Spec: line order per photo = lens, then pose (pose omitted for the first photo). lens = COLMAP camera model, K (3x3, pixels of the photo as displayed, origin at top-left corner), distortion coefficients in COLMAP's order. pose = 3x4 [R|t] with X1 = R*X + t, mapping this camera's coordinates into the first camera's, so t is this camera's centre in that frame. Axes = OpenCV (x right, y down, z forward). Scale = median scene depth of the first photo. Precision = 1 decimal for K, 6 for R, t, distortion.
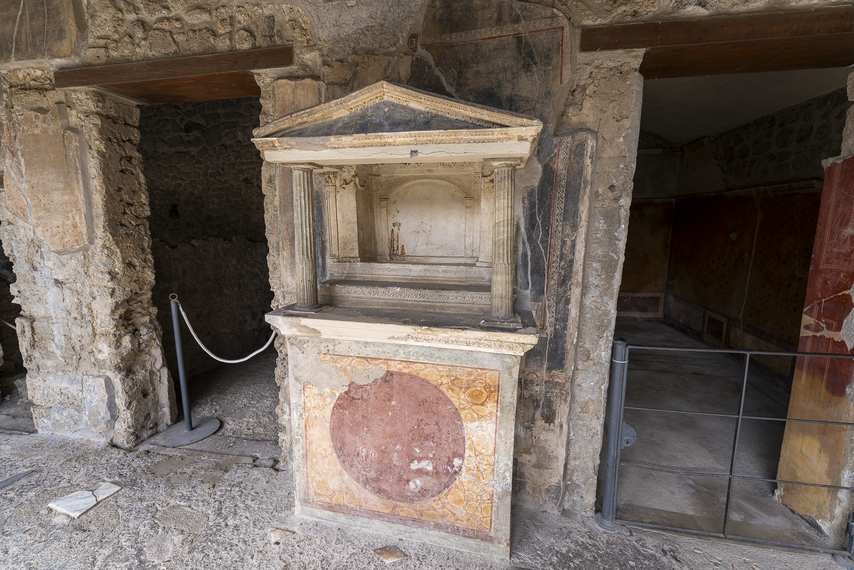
lens RADIAL K [[372.9, 0, 428.0], [0, 372.9, 284.7], [0, 0, 1]] dist [-0.000759, 0.000030]
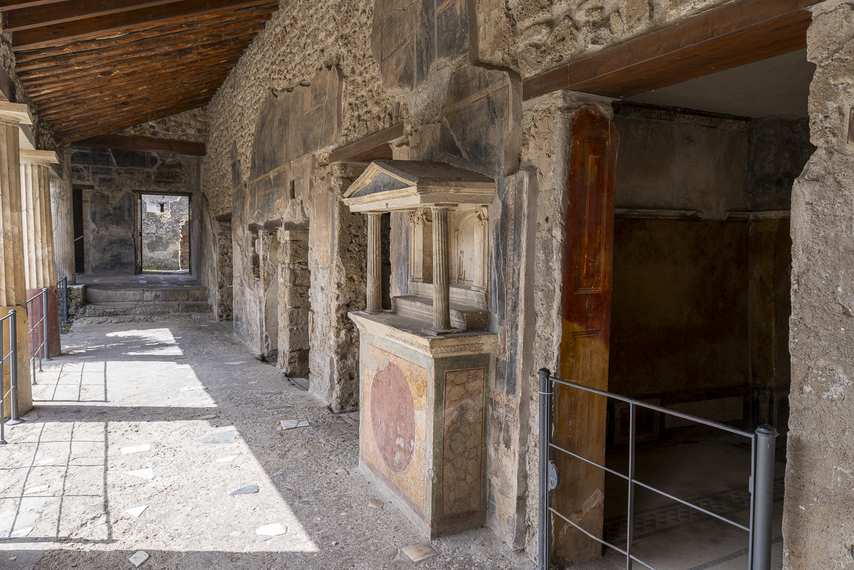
lens RADIAL K [[617.3, 0, 426.3], [0, 617.3, 284.9], [0, 0, 1]] dist [0.004512, 0.000141]
pose [[0.622716, 0.050201, -0.780836, 1.461535], [-0.126689, 0.991241, -0.037306, 0.022416], [0.772124, 0.122154, 0.623621, -0.265889]]
